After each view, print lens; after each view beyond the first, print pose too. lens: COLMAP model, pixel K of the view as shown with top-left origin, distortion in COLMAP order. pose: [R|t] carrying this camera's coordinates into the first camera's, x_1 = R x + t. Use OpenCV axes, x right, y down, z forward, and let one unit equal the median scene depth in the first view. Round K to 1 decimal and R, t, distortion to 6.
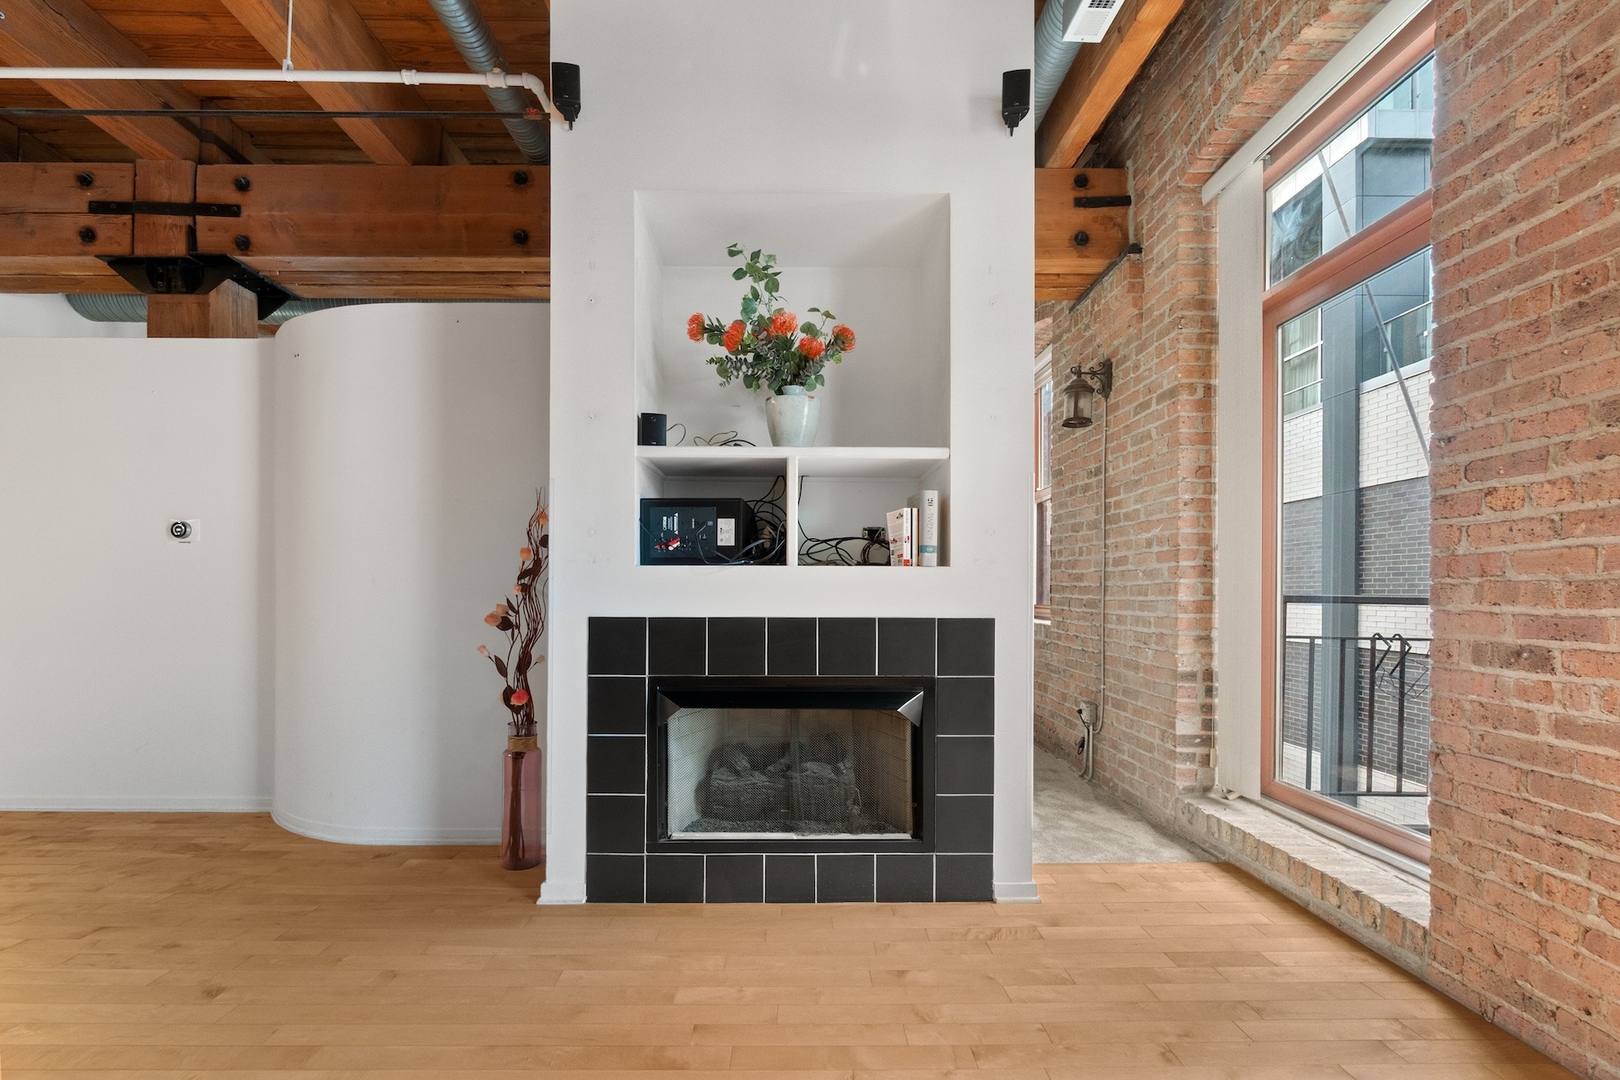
lens RADIAL K [[698.7, 0, 808.4], [0, 698.7, 590.8], [0, 0, 1]] dist [-0.001237, 0.000263]
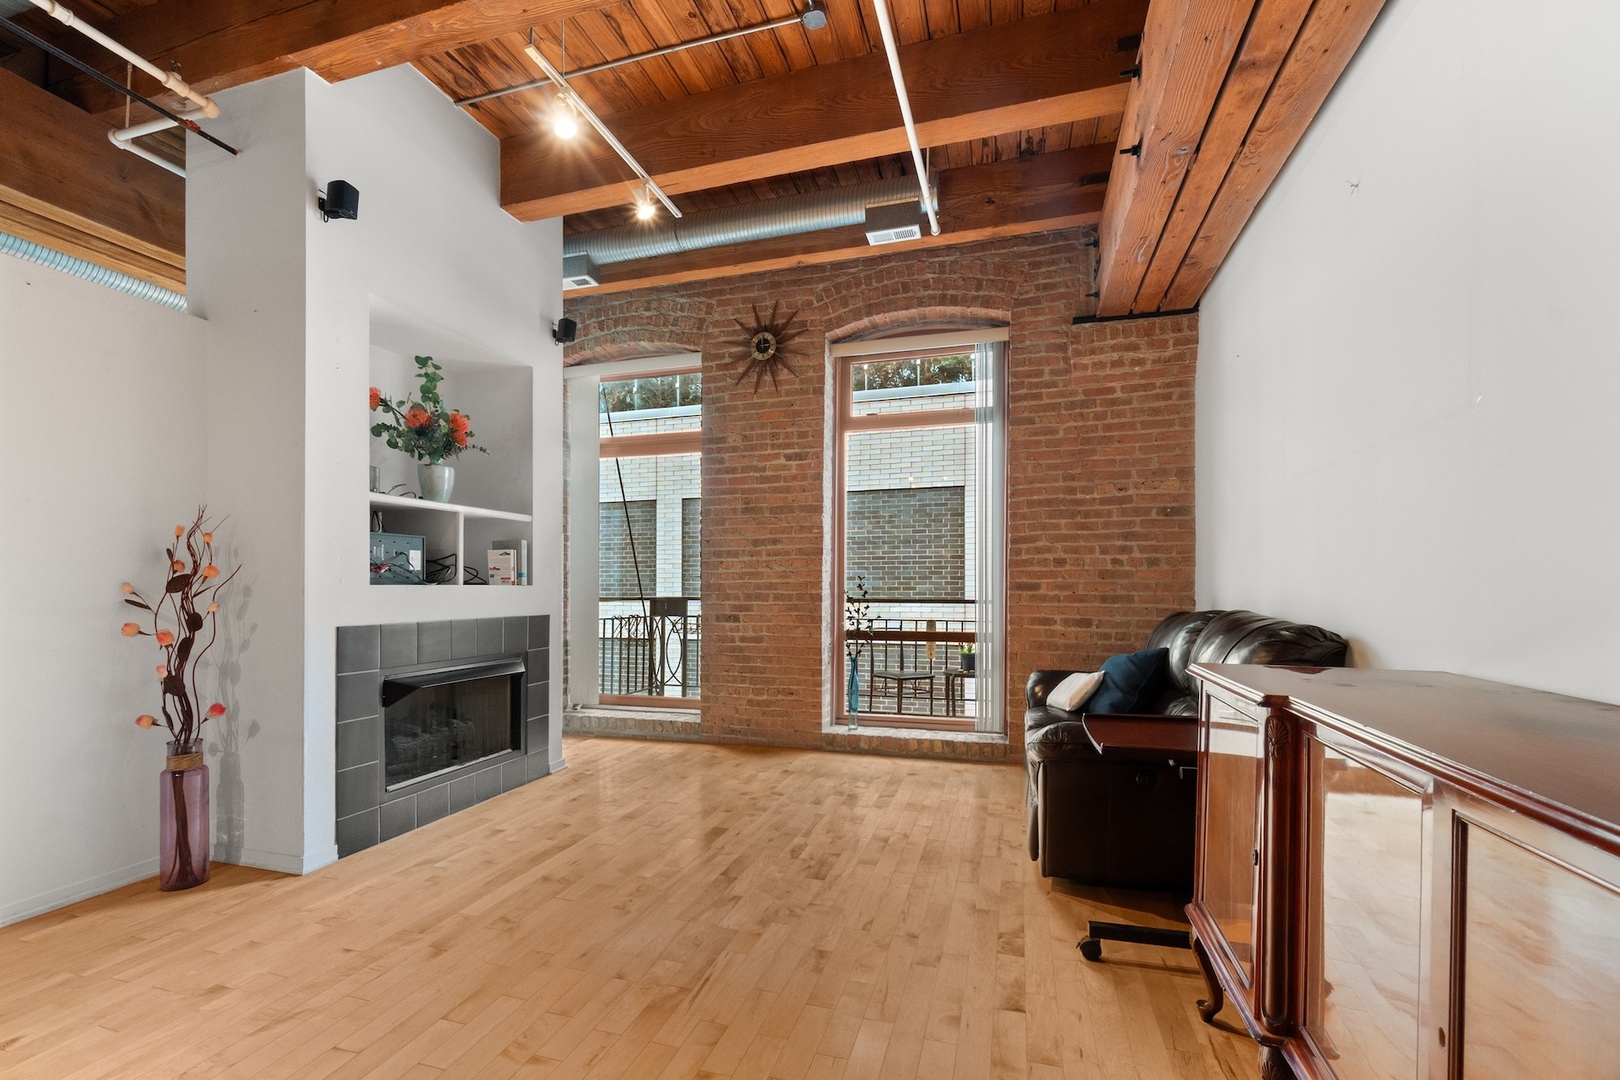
lens RADIAL K [[698.7, 0, 796.8], [0, 698.7, 594.9], [0, 0, 1]] dist [-0.001237, 0.000263]
pose [[0.308791, -0.013063, 0.951040, -1.222225], [0.003445, 0.999914, 0.012616, -0.030331], [-0.951124, -0.000619, 0.308809, -0.142446]]
